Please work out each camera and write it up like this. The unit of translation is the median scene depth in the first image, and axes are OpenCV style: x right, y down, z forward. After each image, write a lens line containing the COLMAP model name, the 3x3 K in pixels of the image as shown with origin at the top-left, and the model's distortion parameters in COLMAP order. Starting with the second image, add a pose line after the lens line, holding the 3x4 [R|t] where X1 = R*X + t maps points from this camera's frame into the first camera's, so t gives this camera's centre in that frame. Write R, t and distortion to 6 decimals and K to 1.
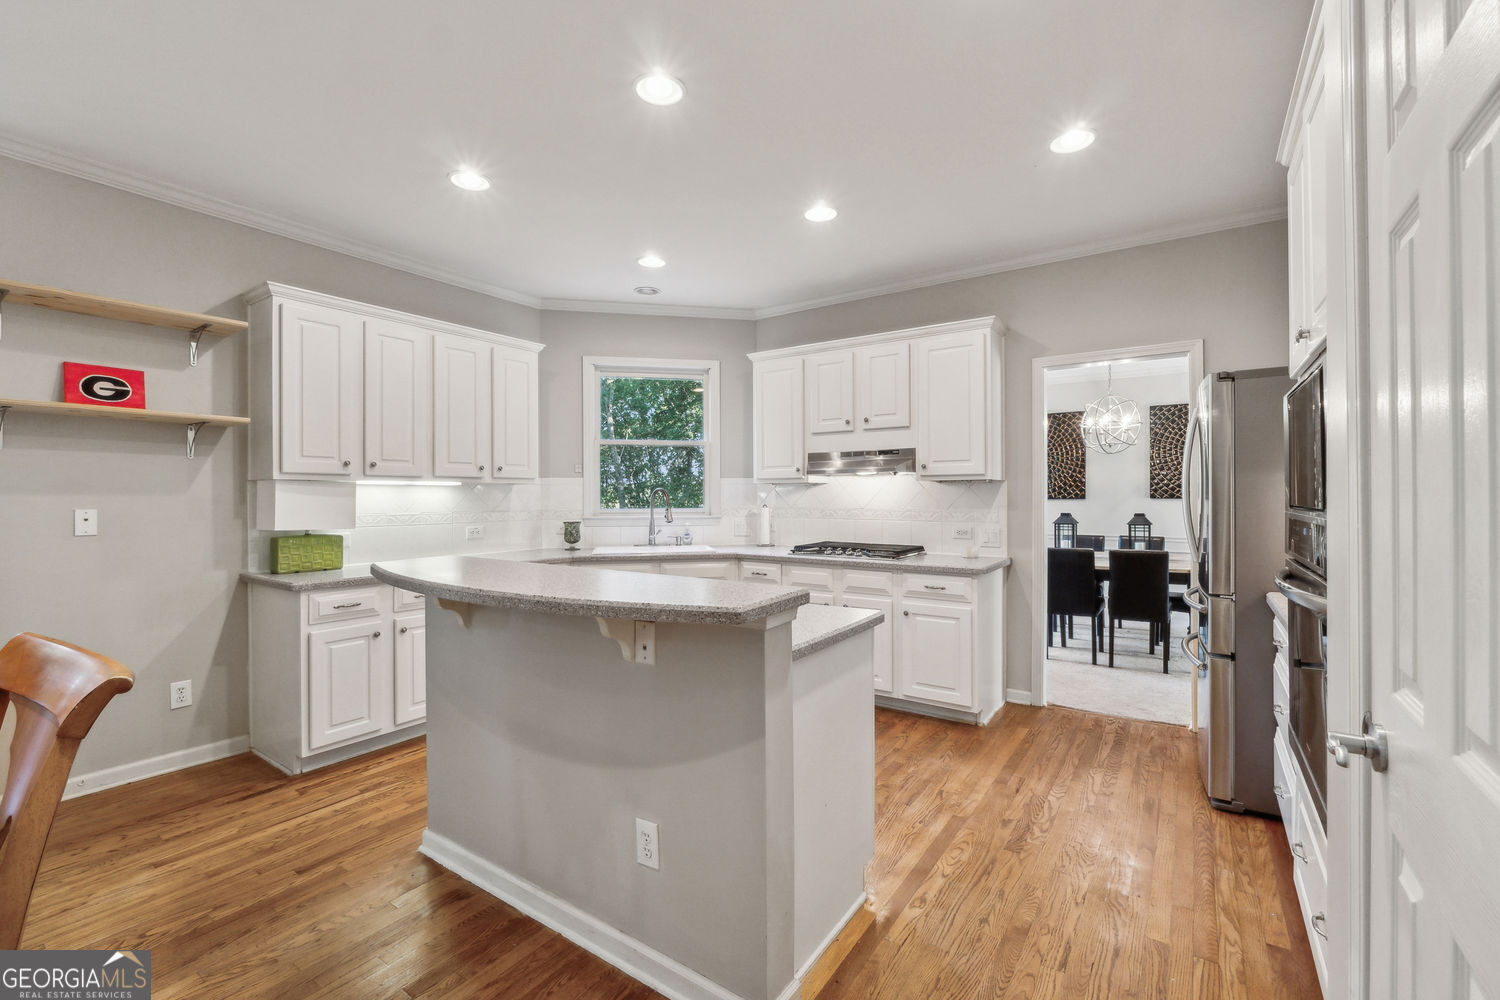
lens RADIAL K [[636.7, 0, 754.2], [0, 636.7, 497.6], [0, 0, 1]] dist [-0.005051, -0.000362]
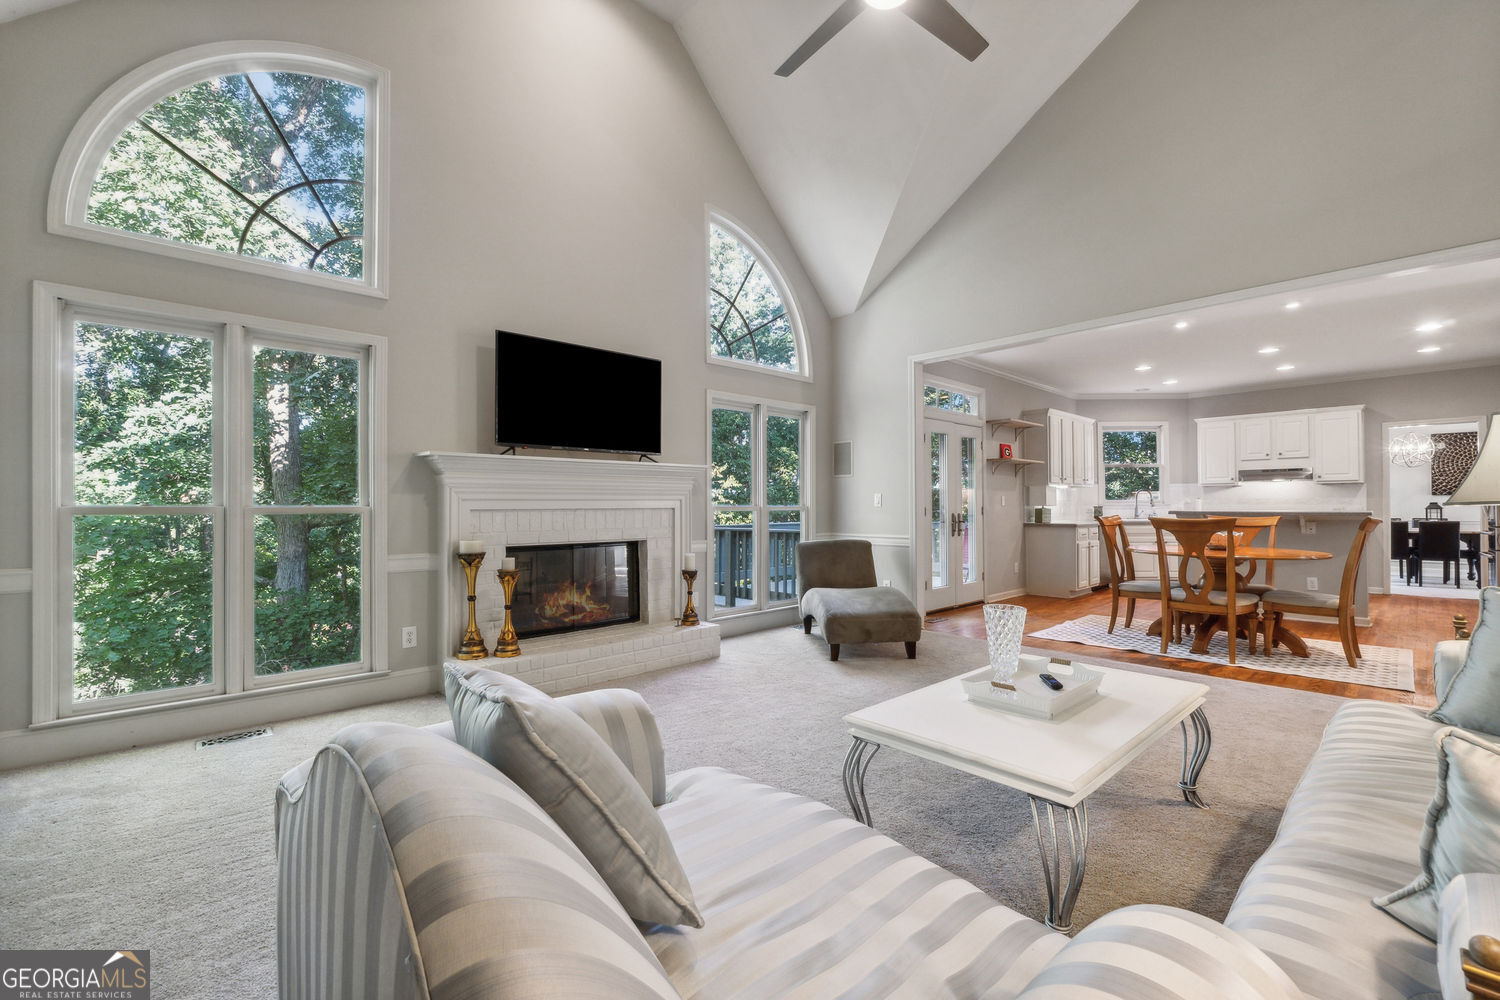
lens RADIAL K [[636.7, 0, 749.2], [0, 636.7, 498.7], [0, 0, 1]] dist [-0.005051, -0.000362]
pose [[0.977160, -0.003789, -0.212470, -1.093391], [0.001265, 0.999927, -0.012012, 0.044301], [0.212500, 0.011469, 0.977094, -1.383915]]
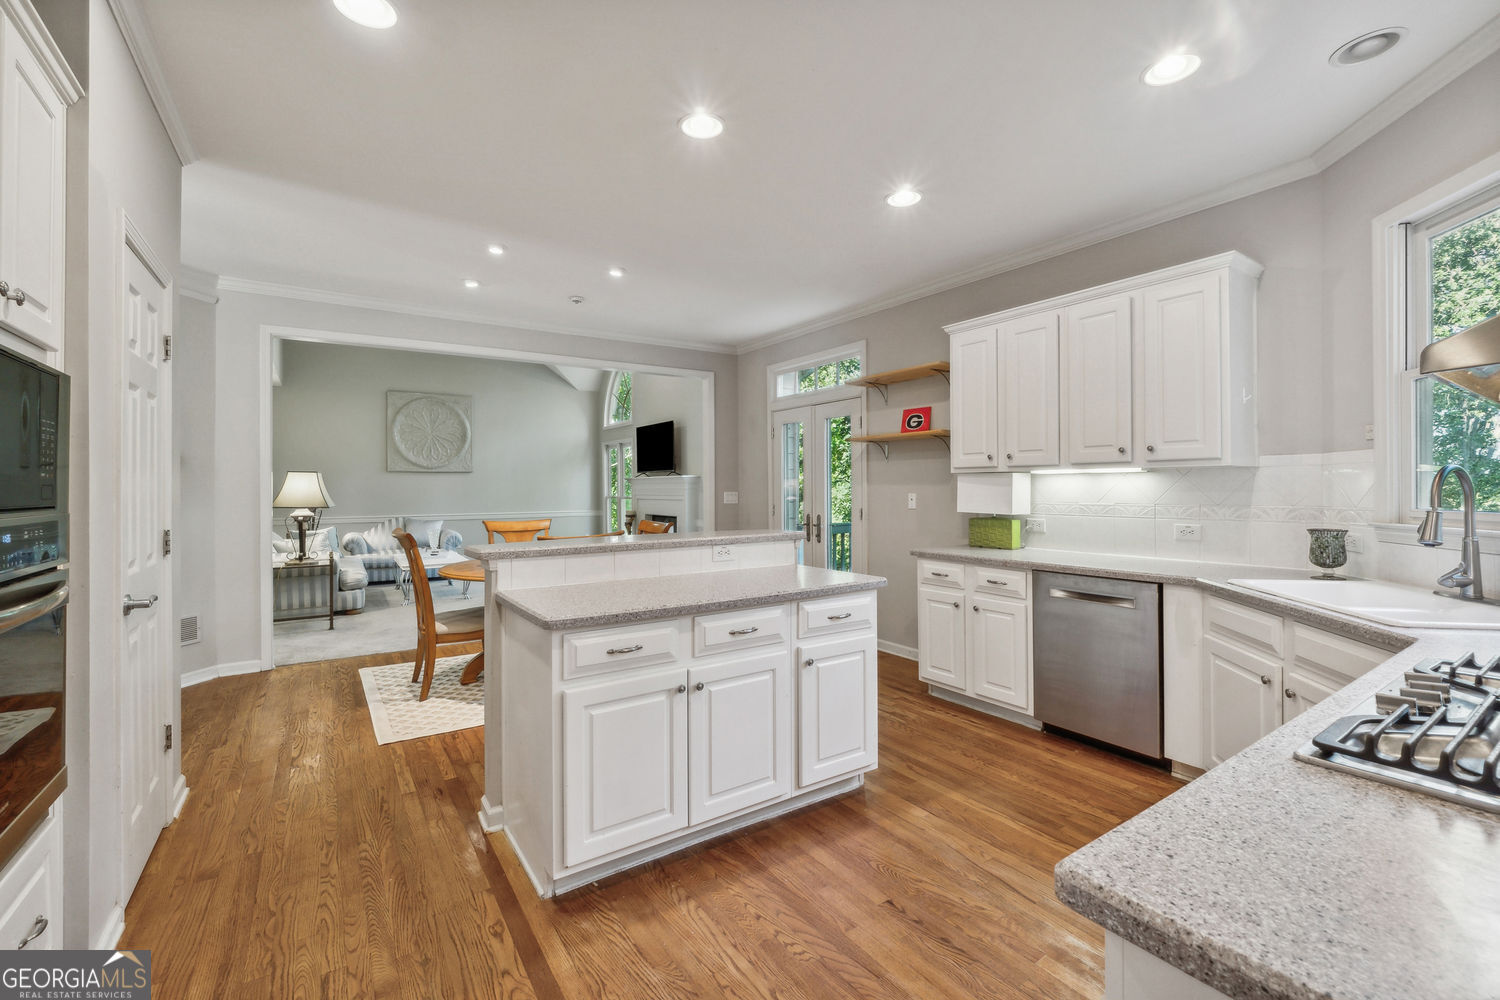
lens RADIAL K [[636.7, 0, 747.5], [0, 636.7, 486.2], [0, 0, 1]] dist [-0.005051, -0.000362]
pose [[-0.369386, 0.003015, -0.929271, 0.503195], [0.004284, 0.999990, 0.001541, -0.003962], [0.929266, -0.003412, -0.369395, 0.862467]]
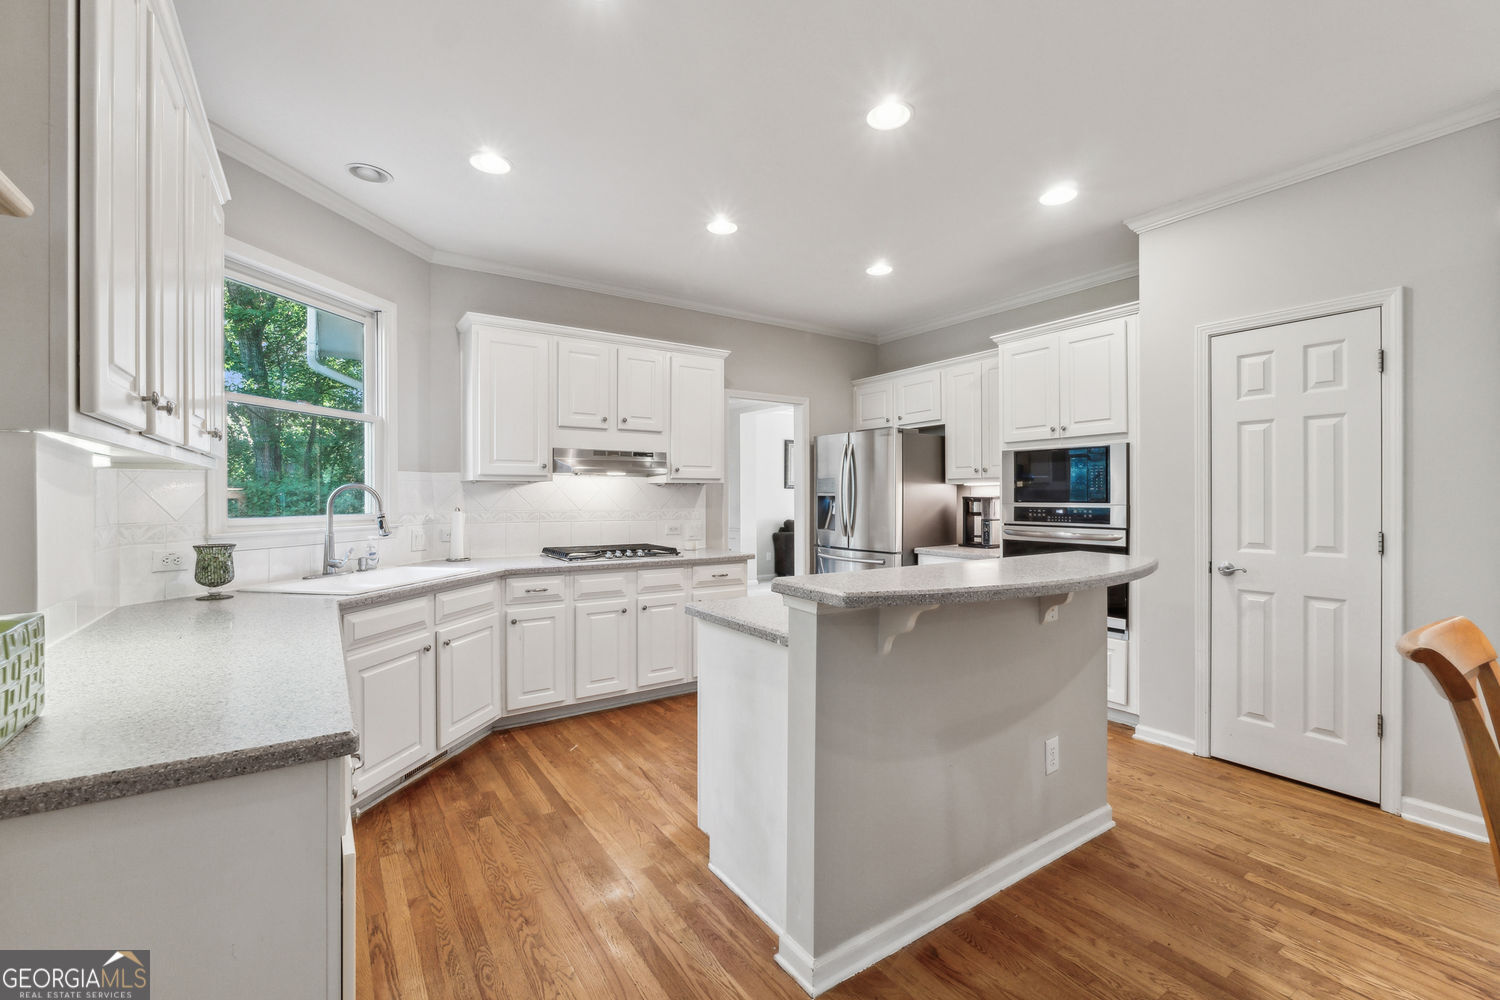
lens RADIAL K [[636.7, 0, 745.1], [0, 636.7, 499.3], [0, 0, 1]] dist [-0.005051, -0.000362]
pose [[0.366944, 0.000135, 0.930243, -0.717066], [0.001157, 0.999999, -0.000602, 0.002585], [-0.930242, 0.001297, 0.366943, 0.482521]]
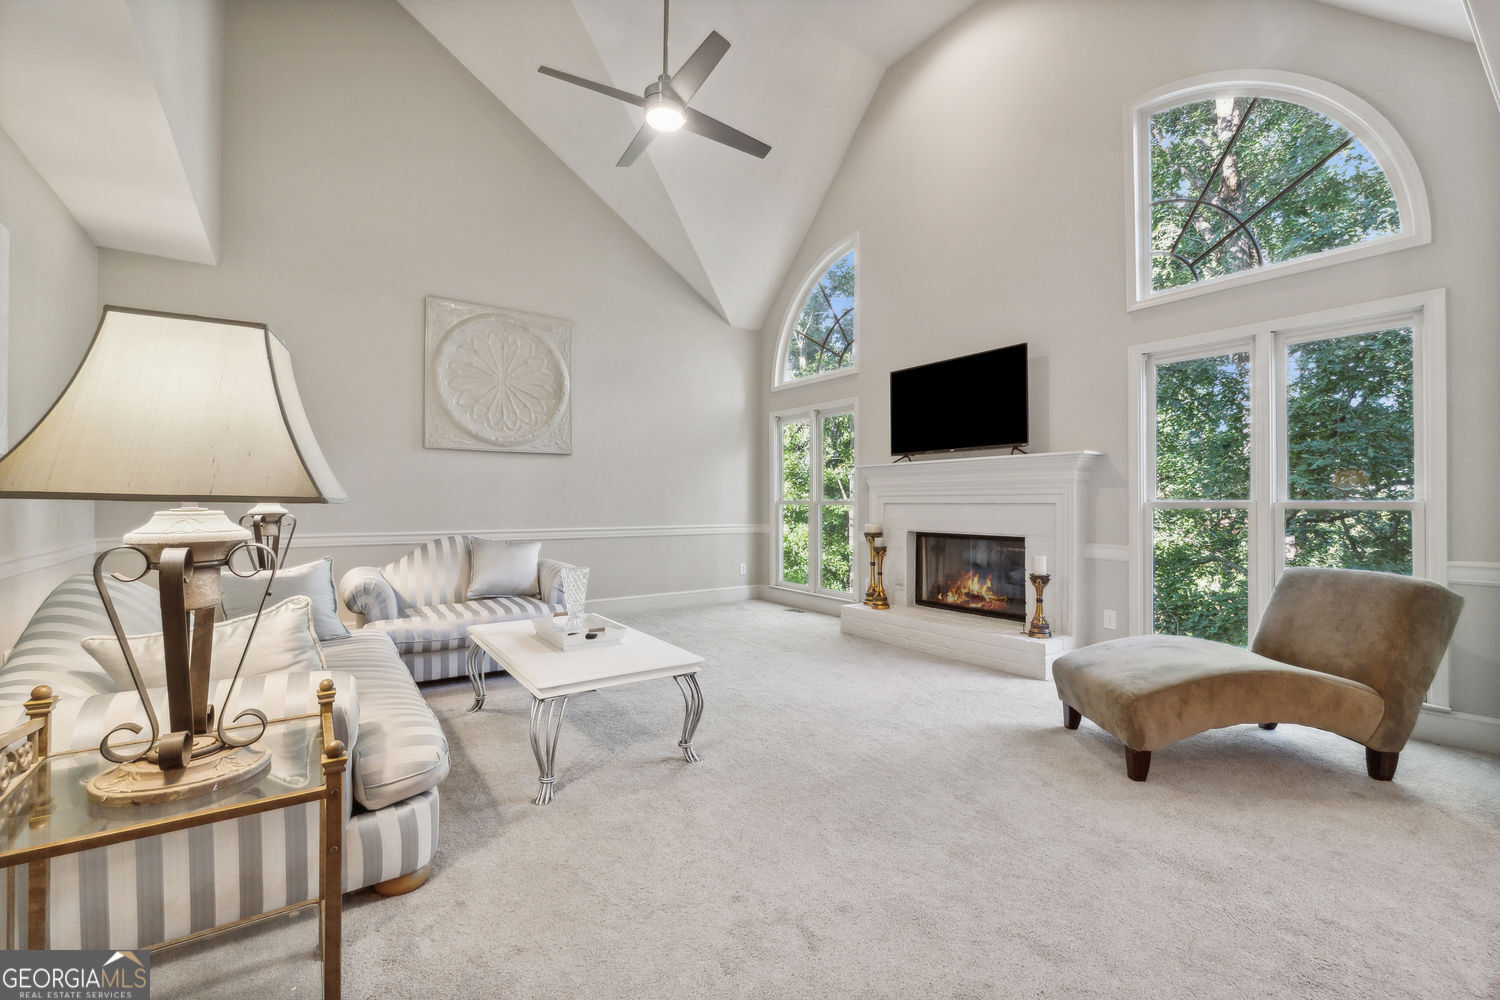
lens RADIAL K [[636.7, 0, 750.7], [0, 636.7, 498.4], [0, 0, 1]] dist [-0.005051, -0.000362]
pose [[-0.345900, -0.003368, -0.938266, -0.303268], [-0.001827, 0.999994, -0.002916, 0.042940], [0.938270, 0.000706, -0.345904, -0.301065]]
